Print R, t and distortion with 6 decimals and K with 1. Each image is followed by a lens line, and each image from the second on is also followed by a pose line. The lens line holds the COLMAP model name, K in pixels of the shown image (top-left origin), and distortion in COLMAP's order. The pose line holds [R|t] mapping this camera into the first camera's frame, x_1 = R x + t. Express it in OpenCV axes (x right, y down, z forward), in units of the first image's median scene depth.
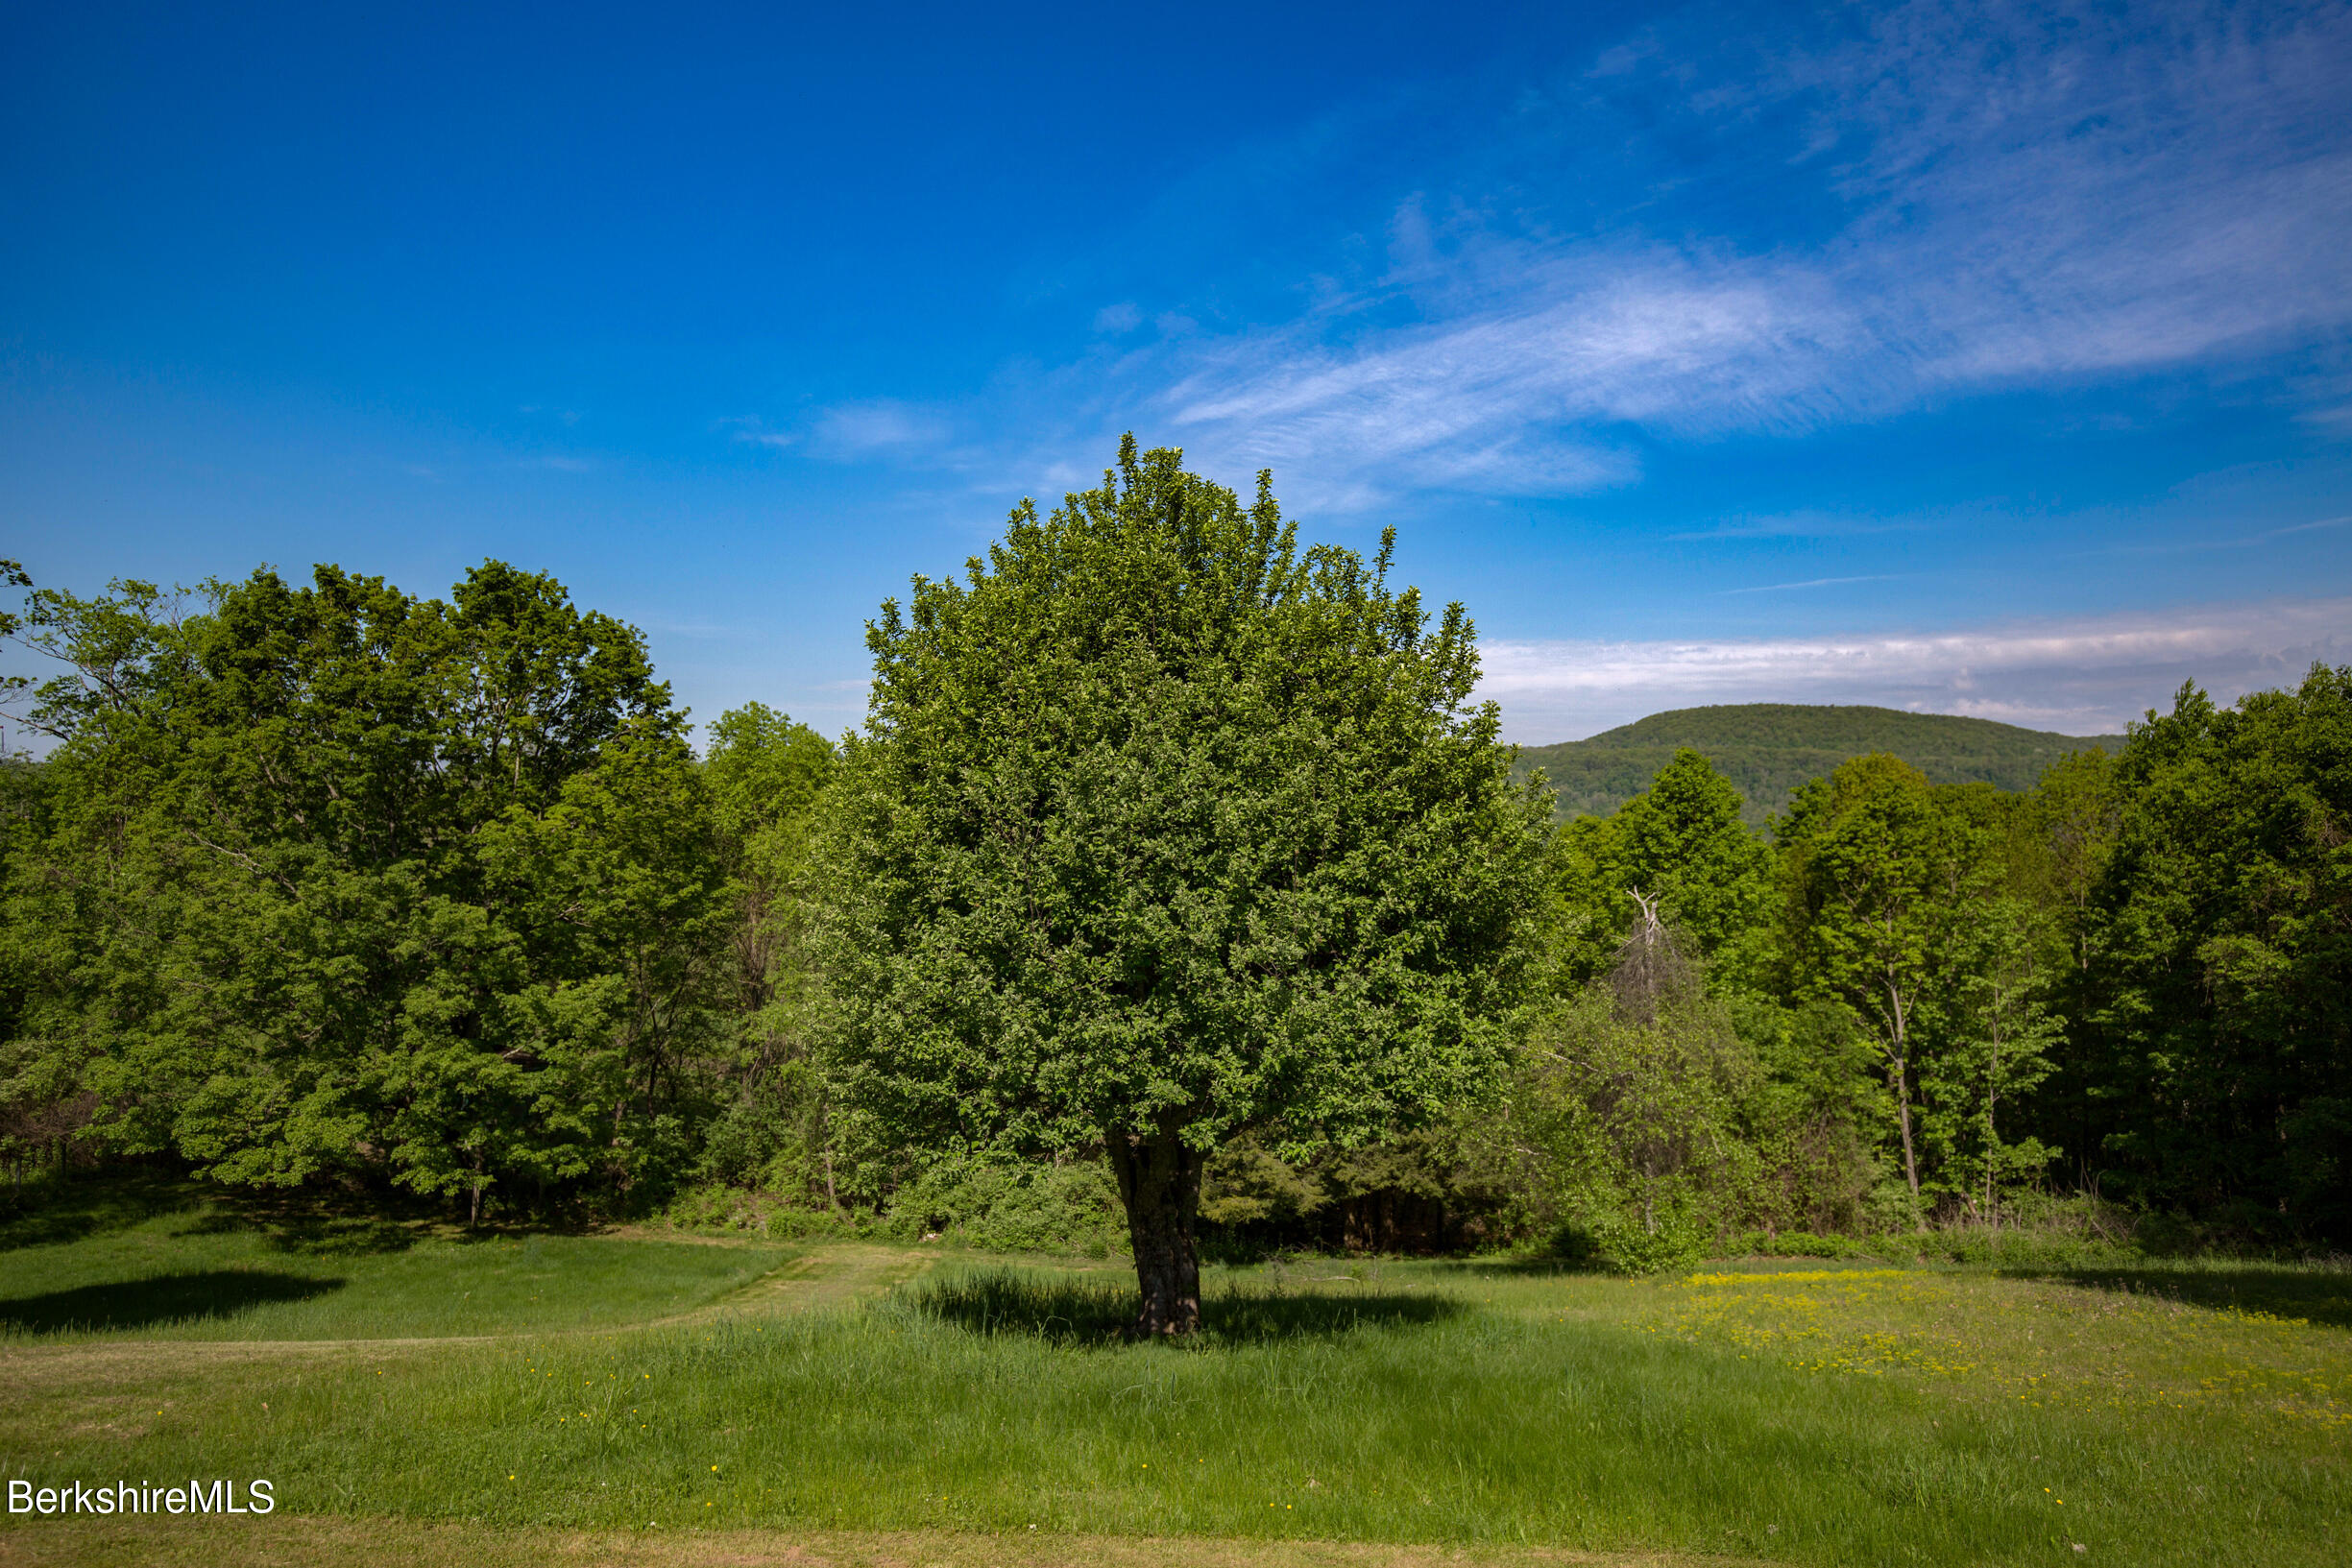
lens RADIAL K [[1402.2, 0, 1188.6], [0, 1402.2, 792.2], [0, 0, 1]] dist [-0.005343, 0.001812]
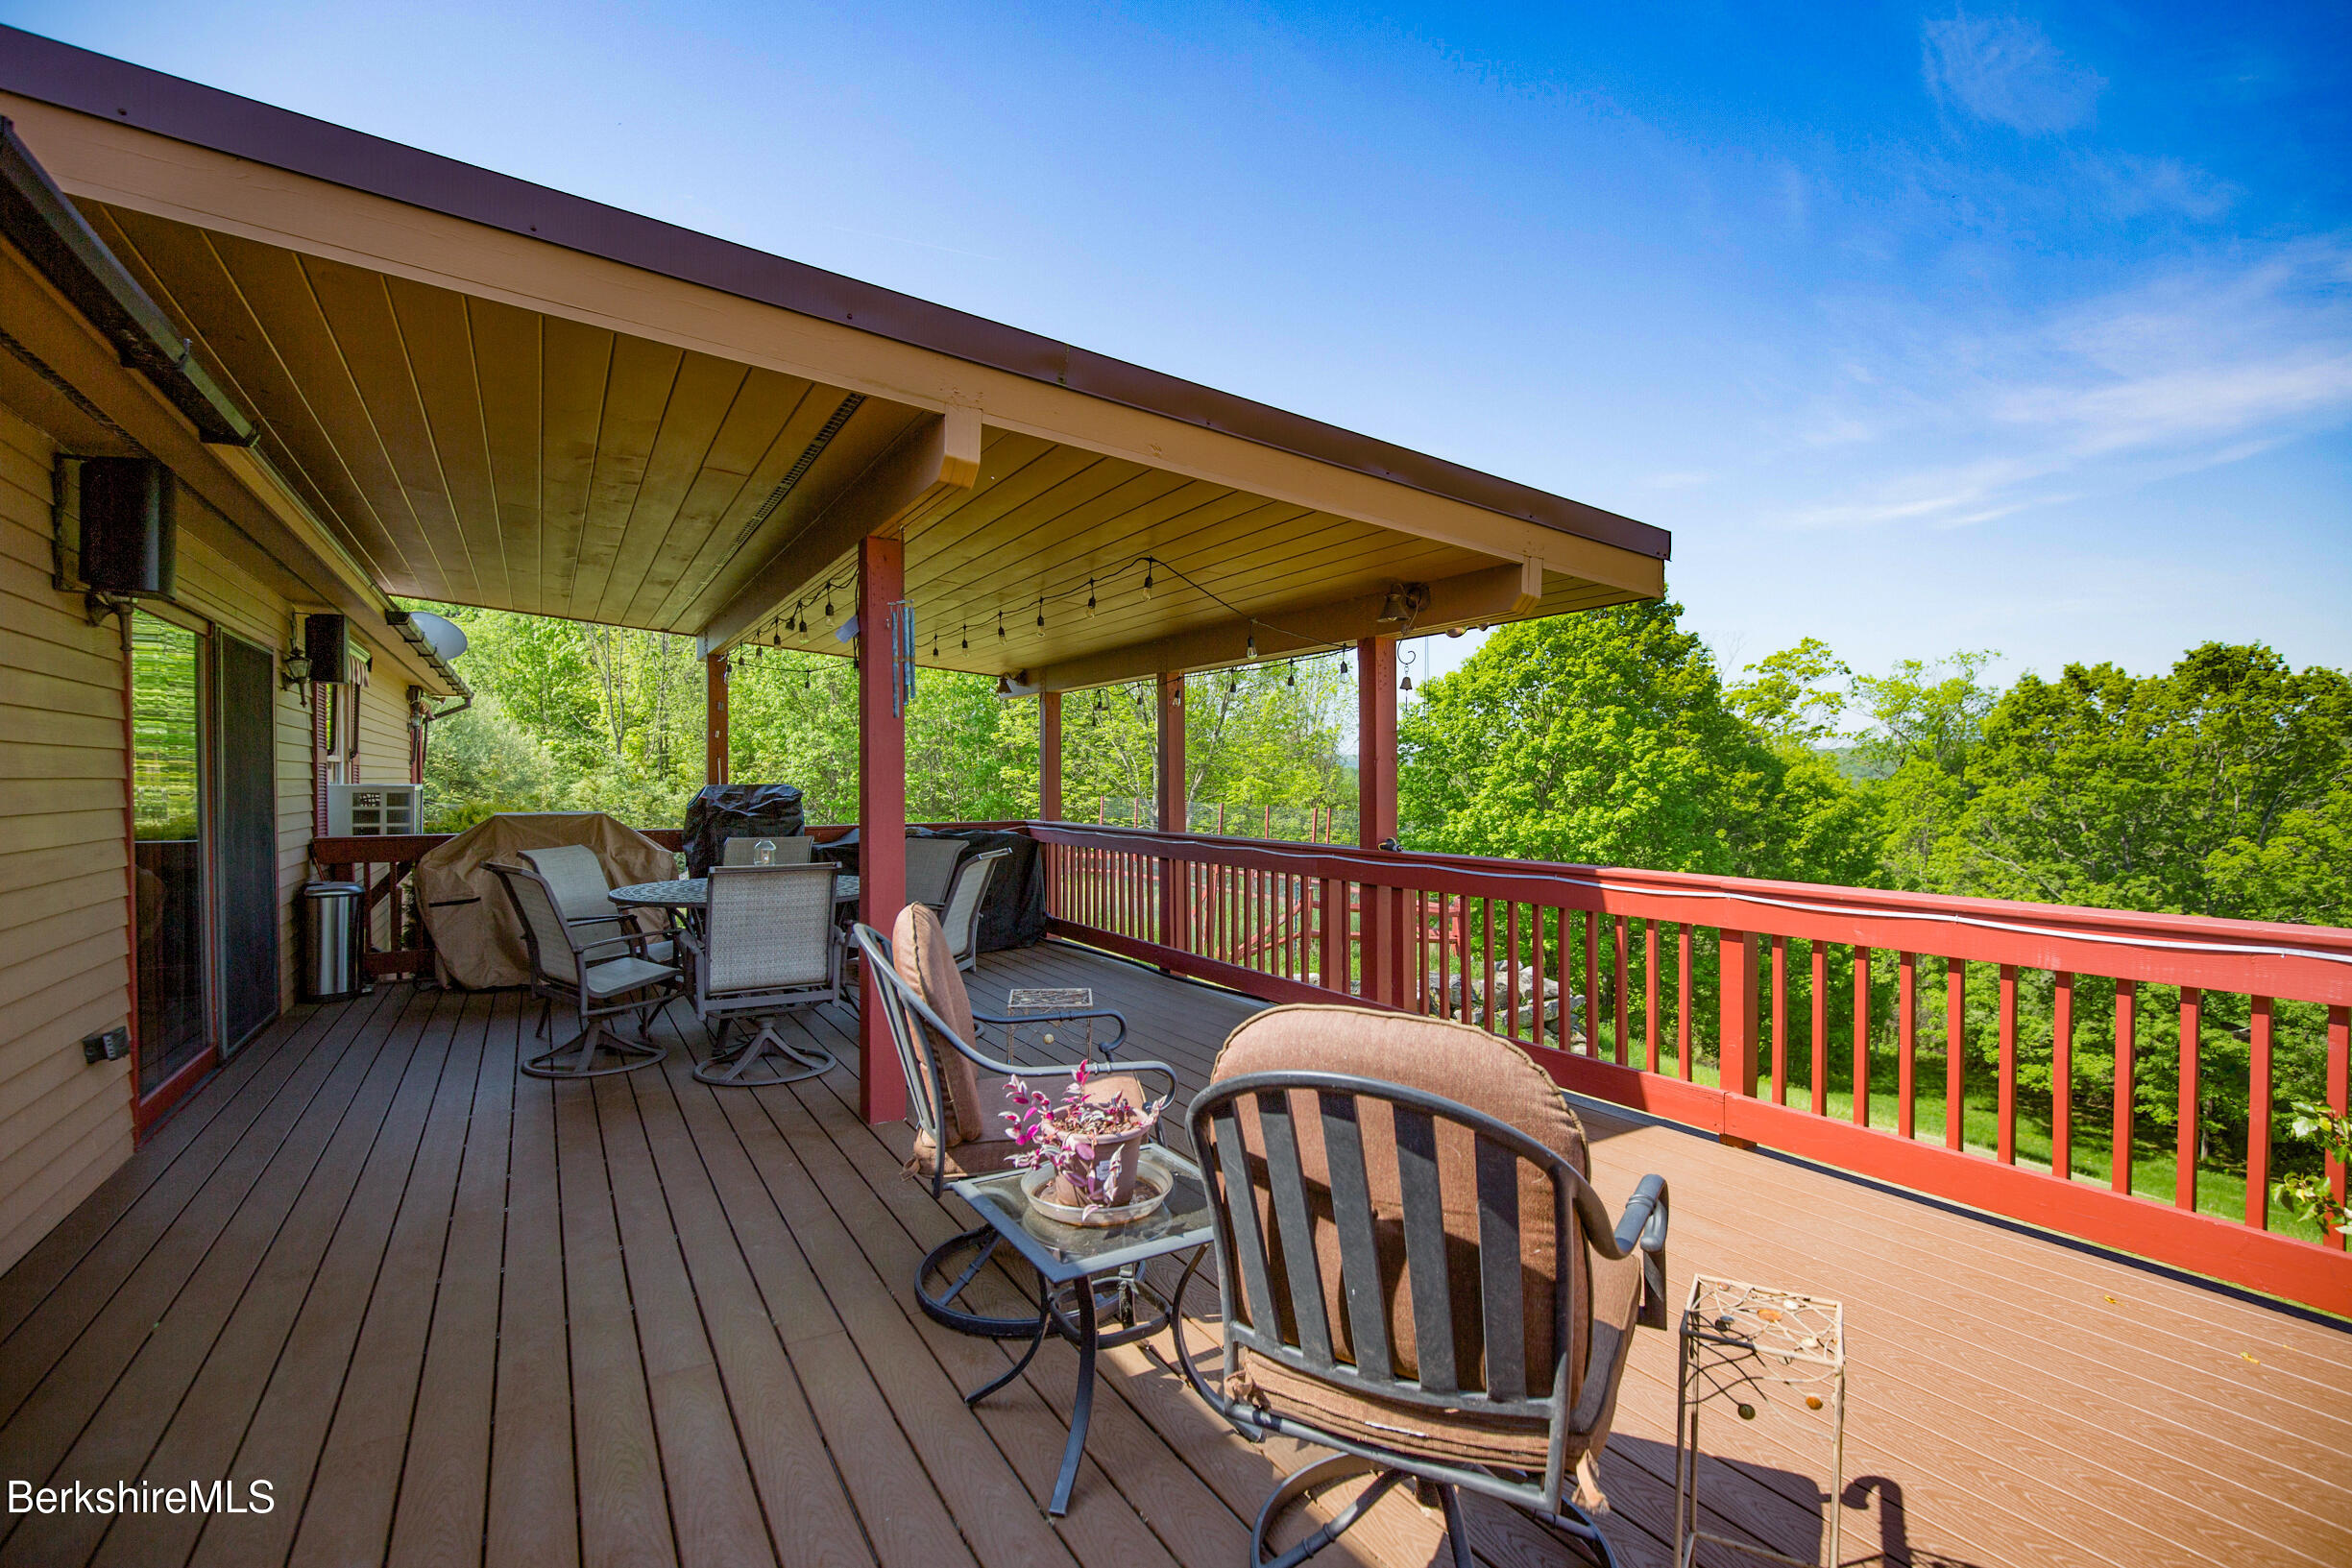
lens RADIAL K [[1084.4, 0, 1190.3], [0, 1084.4, 785.6], [0, 0, 1]] dist [-0.031133, 0.002533]
pose [[0.354058, -0.011862, -0.935148, 0.076748], [0.029470, 0.999565, -0.001522, -0.064812], [0.934759, -0.027020, 0.354253, -0.225904]]
